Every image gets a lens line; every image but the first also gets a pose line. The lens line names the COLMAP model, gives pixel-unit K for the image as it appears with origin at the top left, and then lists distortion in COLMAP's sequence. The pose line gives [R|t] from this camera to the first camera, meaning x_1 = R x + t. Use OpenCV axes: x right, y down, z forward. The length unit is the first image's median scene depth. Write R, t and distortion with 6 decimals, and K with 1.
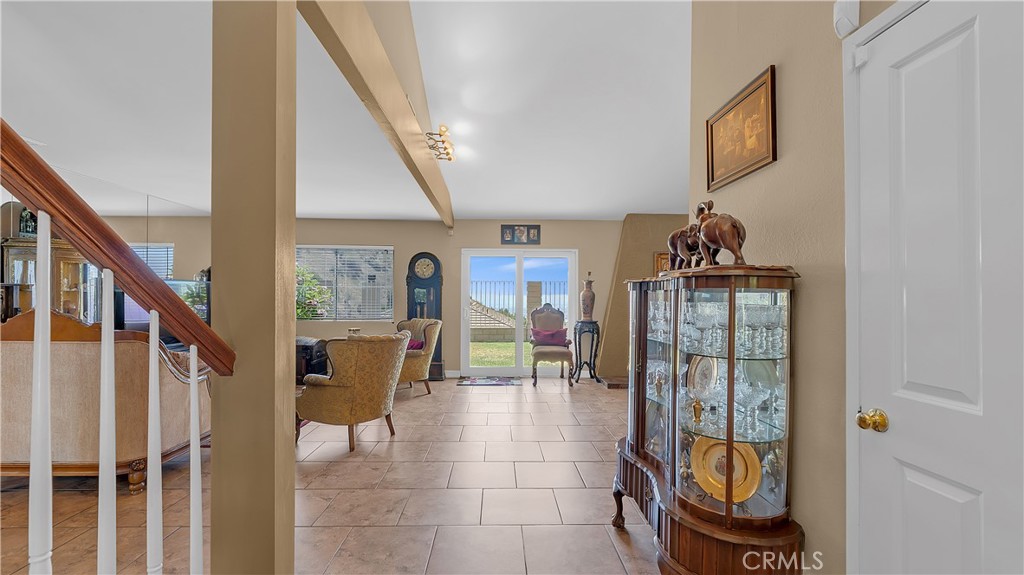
lens RADIAL K [[416.7, 0, 508.1], [0, 416.7, 299.7], [0, 0, 1]] dist [0.000211, -0.000070]
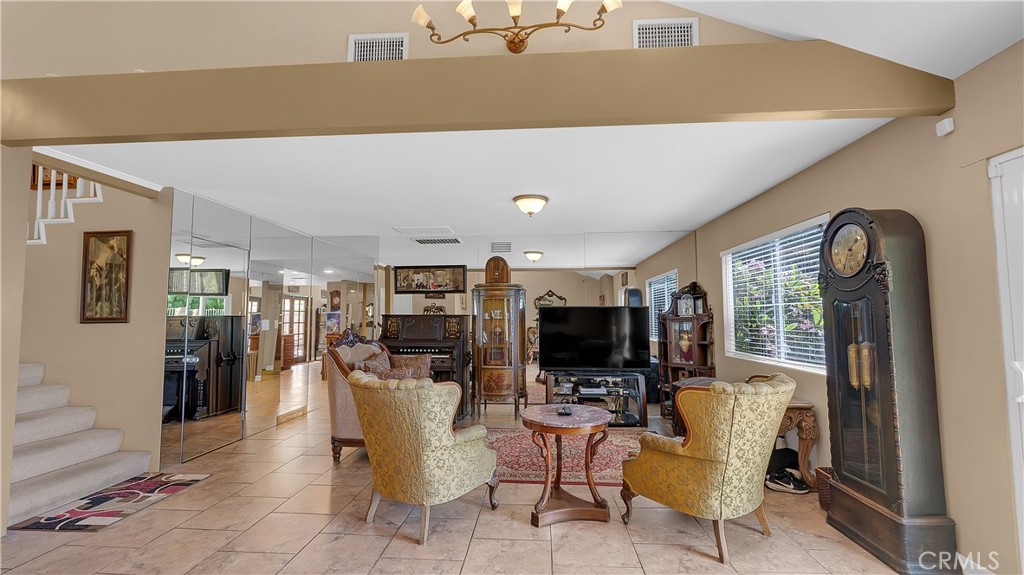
lens RADIAL K [[415.0, 0, 513.4], [0, 415.0, 292.3], [0, 0, 1]] dist [-0.001548, -0.000241]
pose [[-0.096523, -0.071527, -0.992757, 0.213362], [-0.005235, 0.997437, -0.071355, -0.005389], [0.995317, -0.001690, -0.096650, 0.698867]]
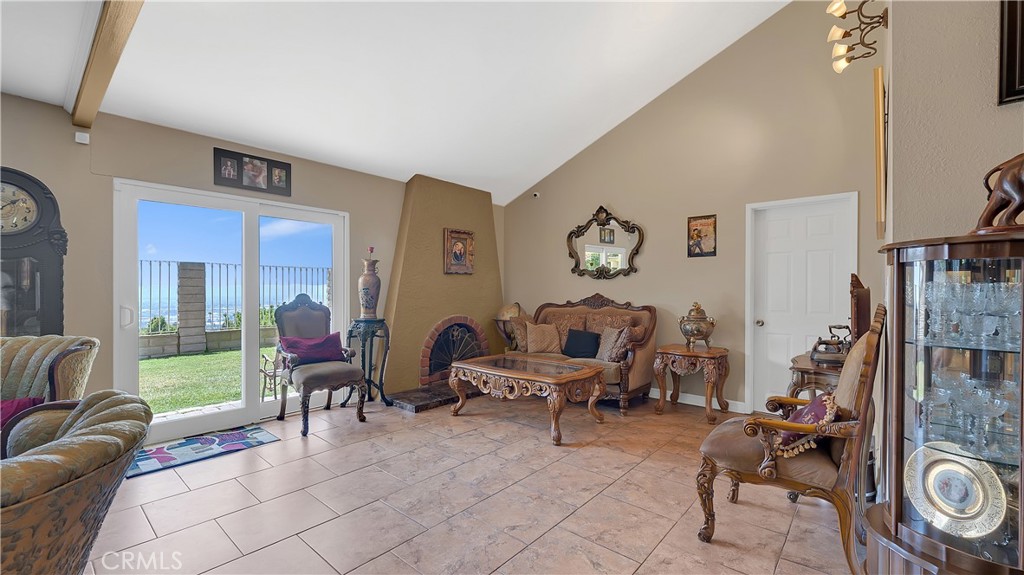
lens RADIAL K [[417.6, 0, 508.7], [0, 417.6, 292.5], [0, 0, 1]] dist [-0.000773, -0.000137]
pose [[0.678451, -0.006787, 0.734614, -0.157163], [0.004236, 0.999977, 0.005326, 0.004866], [-0.734634, -0.000501, 0.678464, 0.364407]]
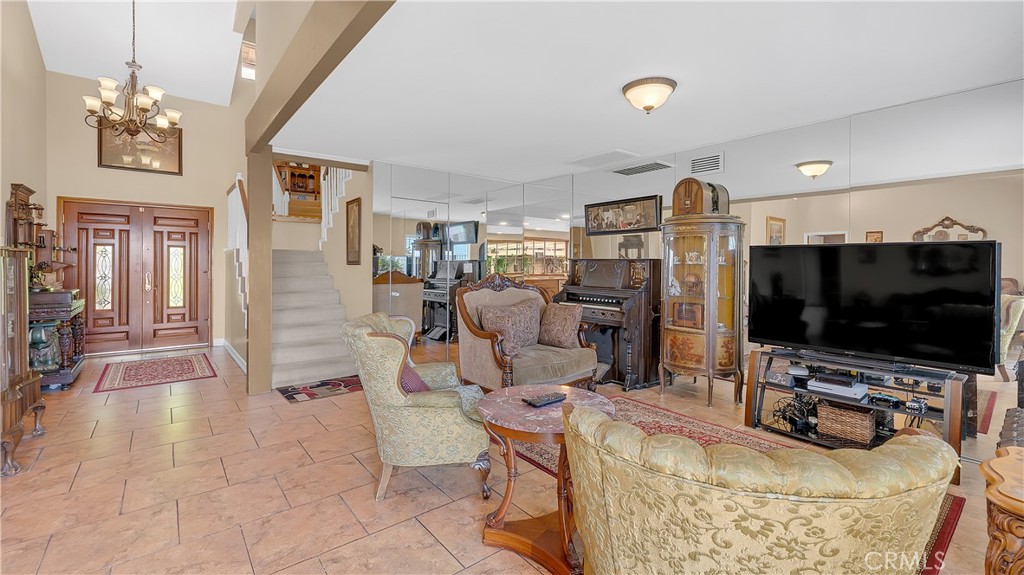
lens RADIAL K [[428.4, 0, 511.3], [0, 428.4, 275.2], [0, 0, 1]] dist [0.000428, -0.000162]
pose [[-0.797375, 0.007988, -0.603431, -0.023016], [-0.014343, 0.999379, 0.032183, -0.012544], [0.603313, 0.034317, -0.796765, 0.927161]]
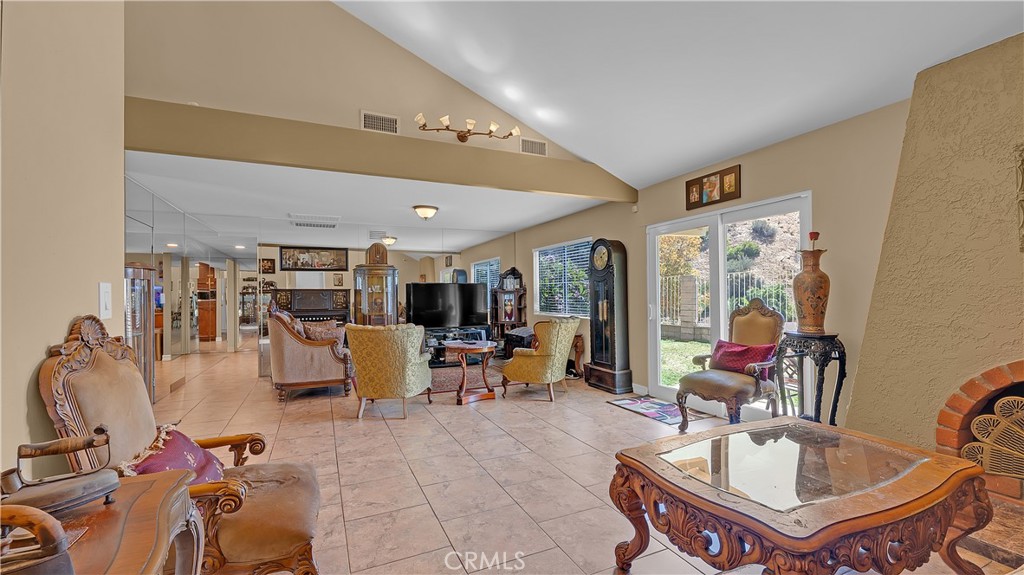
lens RADIAL K [[415.0, 0, 513.4], [0, 415.0, 292.3], [0, 0, 1]] dist [-0.001548, -0.000241]
pose [[0.398485, -0.017466, -0.917008, 0.490827], [0.007244, 0.999847, -0.015897, 0.007928], [0.917146, -0.000308, 0.398551, 0.483231]]
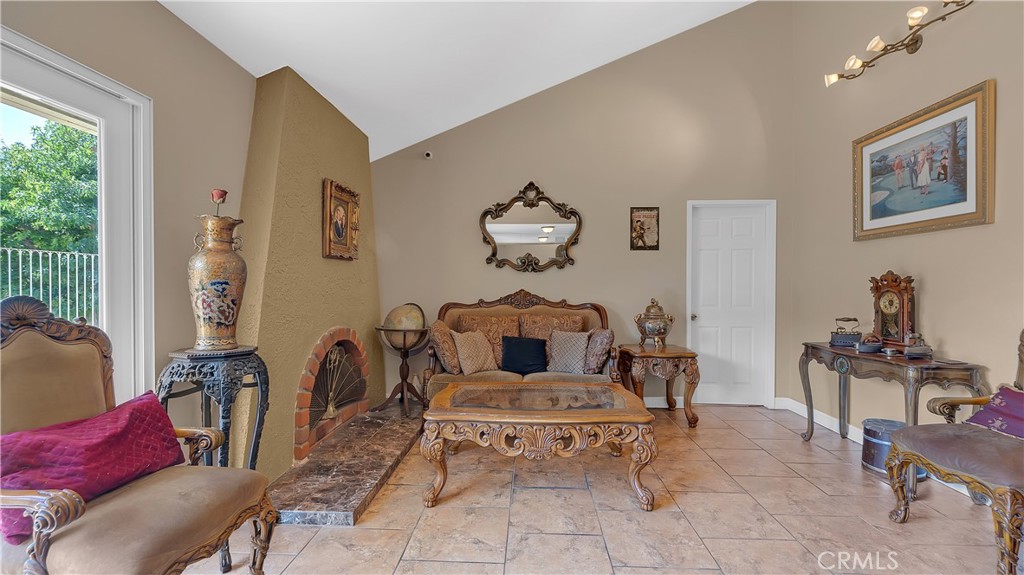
lens RADIAL K [[415.0, 0, 513.4], [0, 415.0, 292.3], [0, 0, 1]] dist [-0.001548, -0.000241]
pose [[0.072163, -0.020085, 0.997191, -0.097606], [0.003128, 0.999797, 0.019911, 0.003034], [-0.997388, 0.001682, 0.072211, 0.759733]]
